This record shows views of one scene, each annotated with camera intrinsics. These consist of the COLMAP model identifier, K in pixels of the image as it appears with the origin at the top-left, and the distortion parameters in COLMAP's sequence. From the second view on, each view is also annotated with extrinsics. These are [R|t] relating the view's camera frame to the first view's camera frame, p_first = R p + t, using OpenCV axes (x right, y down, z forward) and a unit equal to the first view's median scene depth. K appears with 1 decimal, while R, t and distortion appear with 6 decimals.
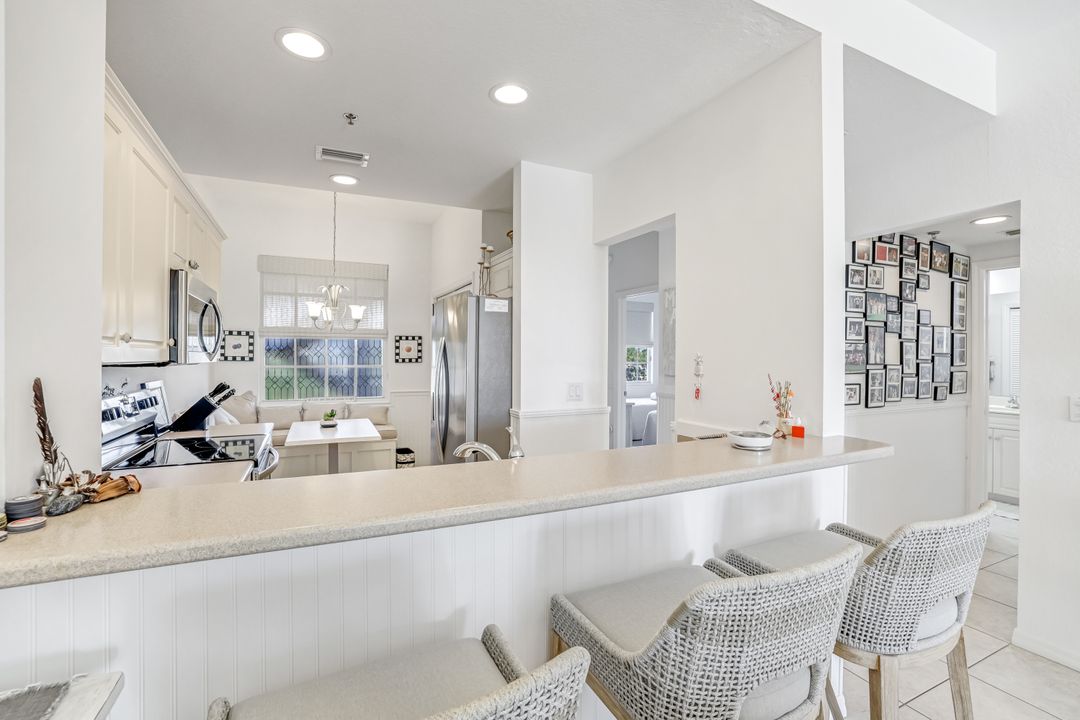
lens RADIAL K [[474.2, 0, 528.1], [0, 474.2, 357.4], [0, 0, 1]] dist [-0.044624, -0.000064]
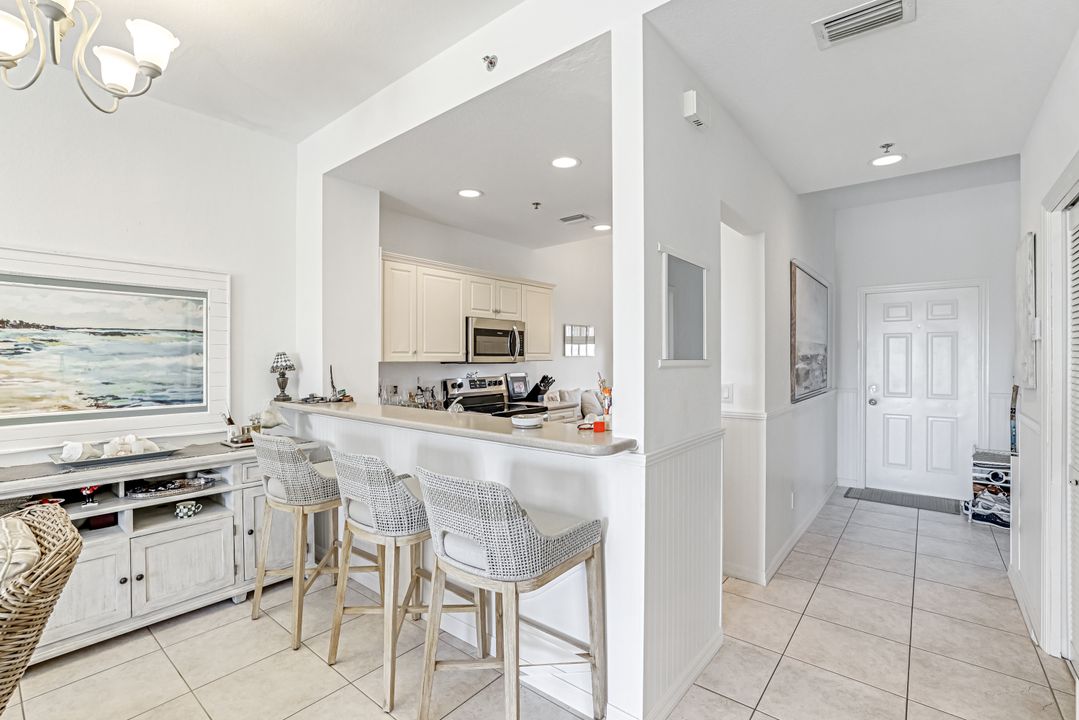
lens RADIAL K [[488.7, 0, 533.1], [0, 488.7, 360.3], [0, 0, 1]] dist [-0.023781, 0.013726]
pose [[0.422655, -0.003859, -0.906282, 0.560520], [0.005888, 0.999982, -0.001512, 0.002714], [0.906272, -0.004698, 0.422670, 0.141210]]
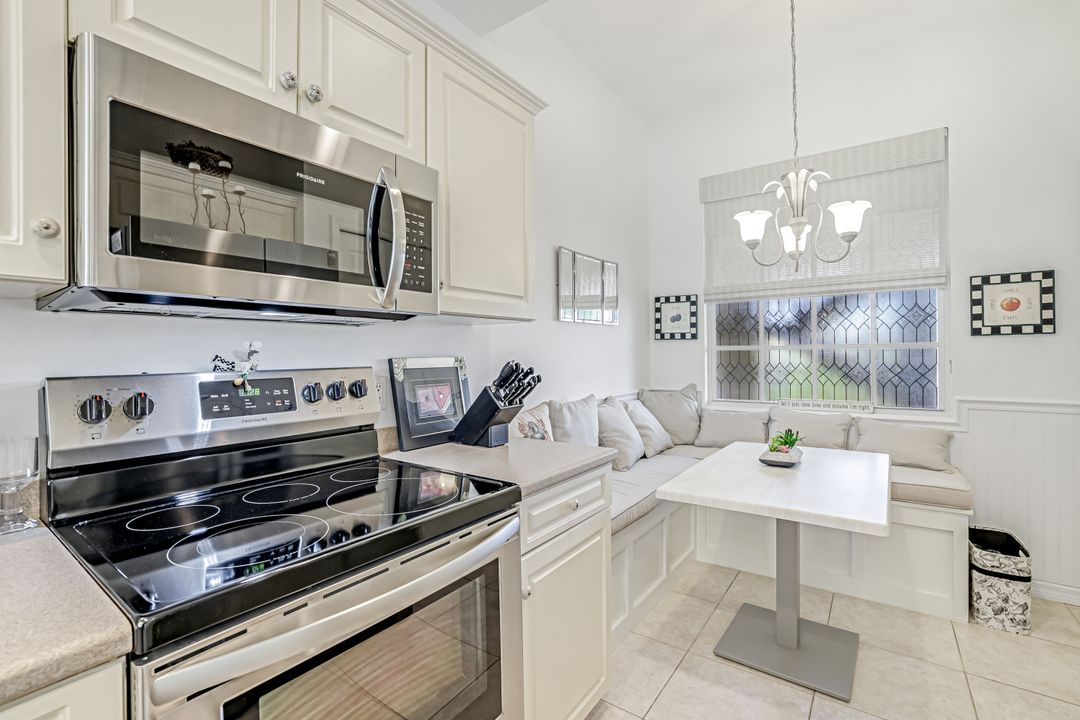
lens RADIAL K [[481.3, 0, 540.7], [0, 481.3, 355.4], [0, 0, 1]] dist [-0.045646, 0.017457]
pose [[0.490515, -0.005819, -0.871413, -0.104442], [0.010805, 0.999941, -0.000595, 0.029115], [0.871366, -0.009124, 0.490549, 0.474990]]
